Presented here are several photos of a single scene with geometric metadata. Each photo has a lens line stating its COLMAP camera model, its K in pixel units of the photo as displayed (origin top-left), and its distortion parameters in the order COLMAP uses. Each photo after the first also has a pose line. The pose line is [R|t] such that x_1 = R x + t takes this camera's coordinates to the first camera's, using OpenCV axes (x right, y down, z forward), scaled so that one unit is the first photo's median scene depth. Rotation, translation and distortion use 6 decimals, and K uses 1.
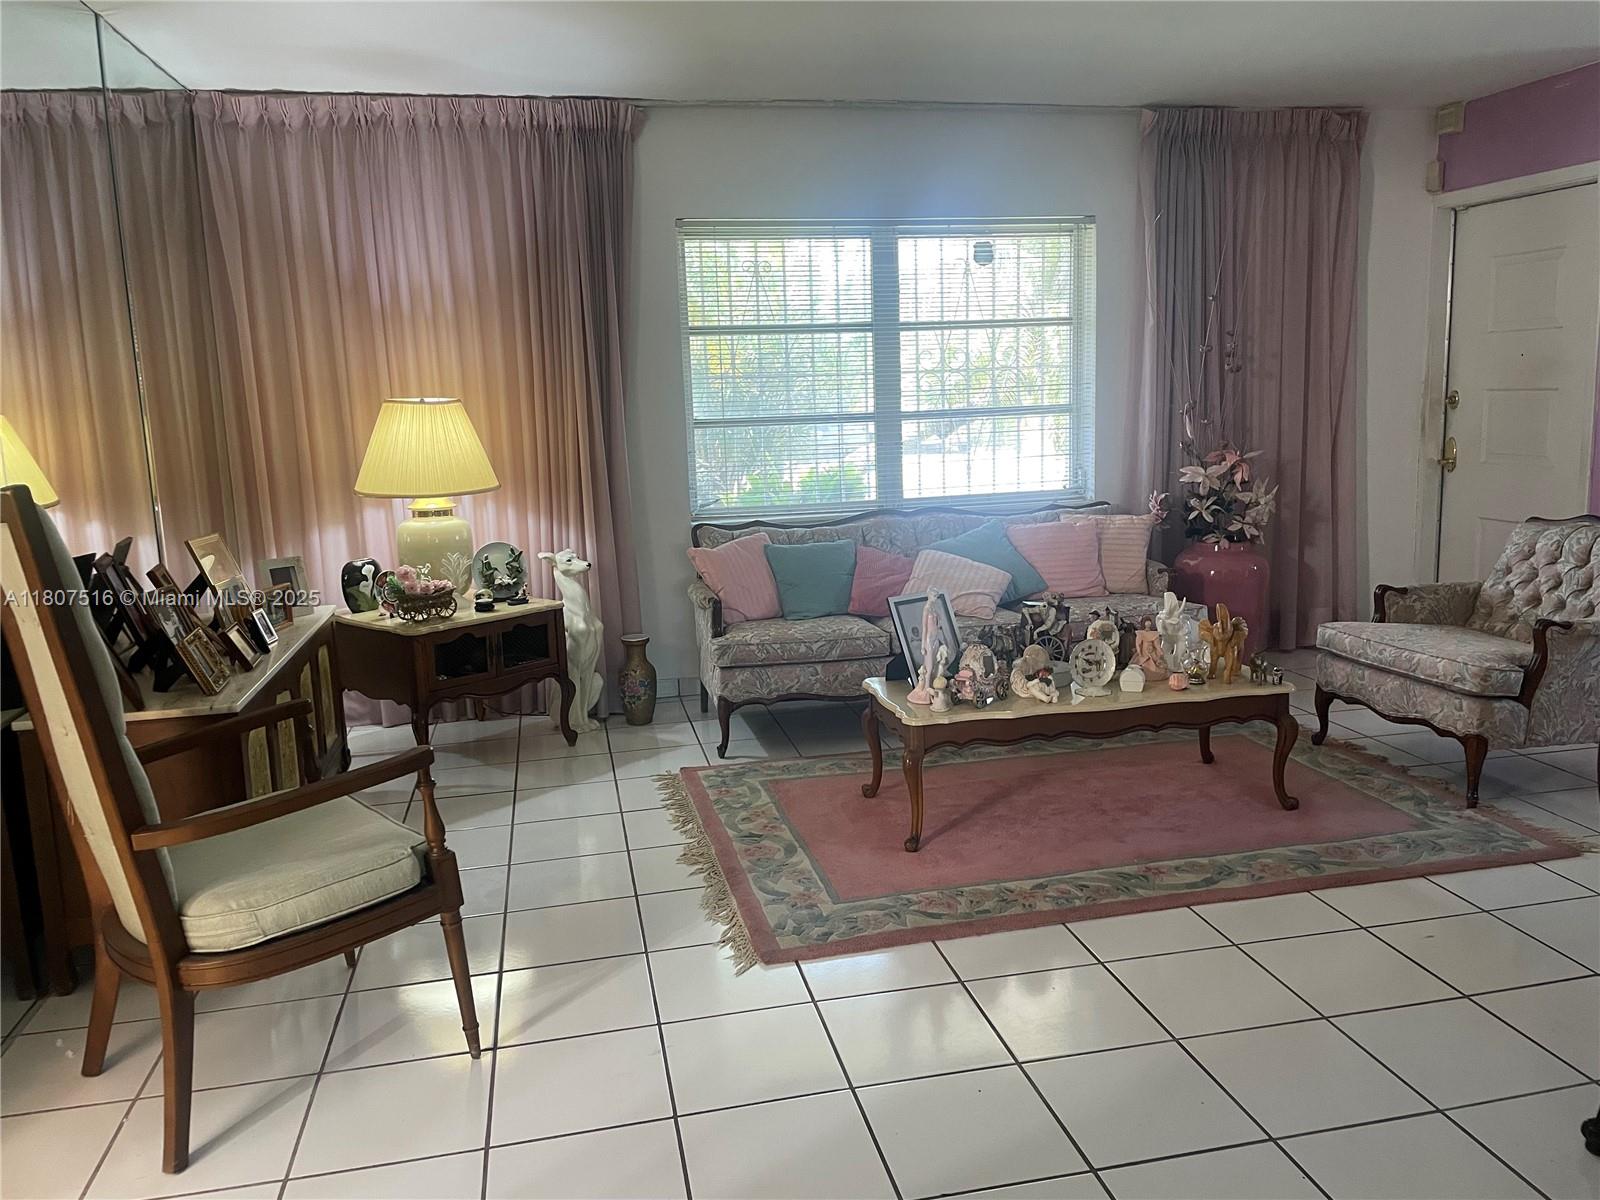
lens RADIAL K [[1218.3, 0, 799.8], [0, 1218.3, 597.8], [0, 0, 1]] dist [0.040381, -0.041153]
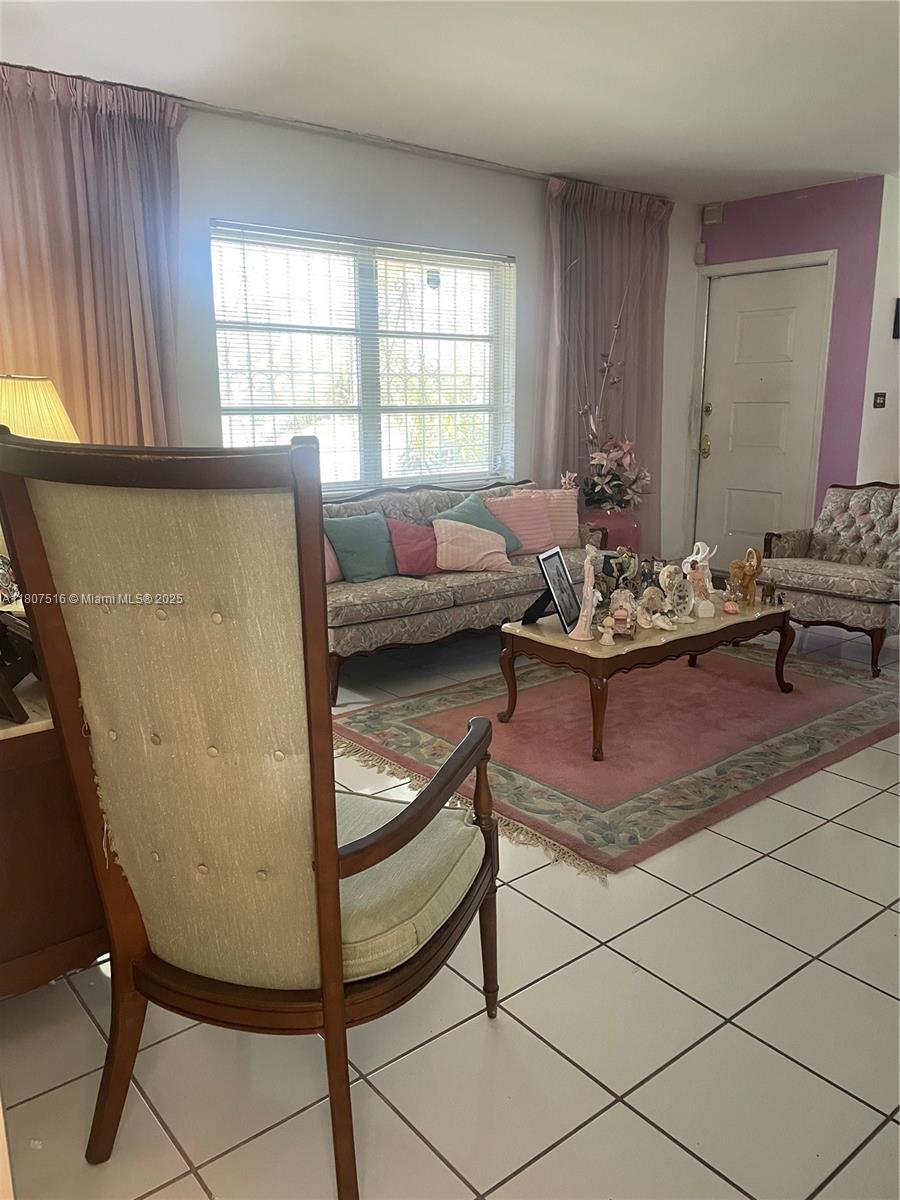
lens RADIAL K [[913.7, 0, 453.1], [0, 913.7, 602.6], [0, 0, 1]] dist [0.040381, -0.041153]
pose [[0.891947, -0.069936, 0.446698, -0.348445], [0.050934, 0.997218, 0.054423, -0.006028], [-0.449262, -0.025791, 0.893028, 0.197698]]
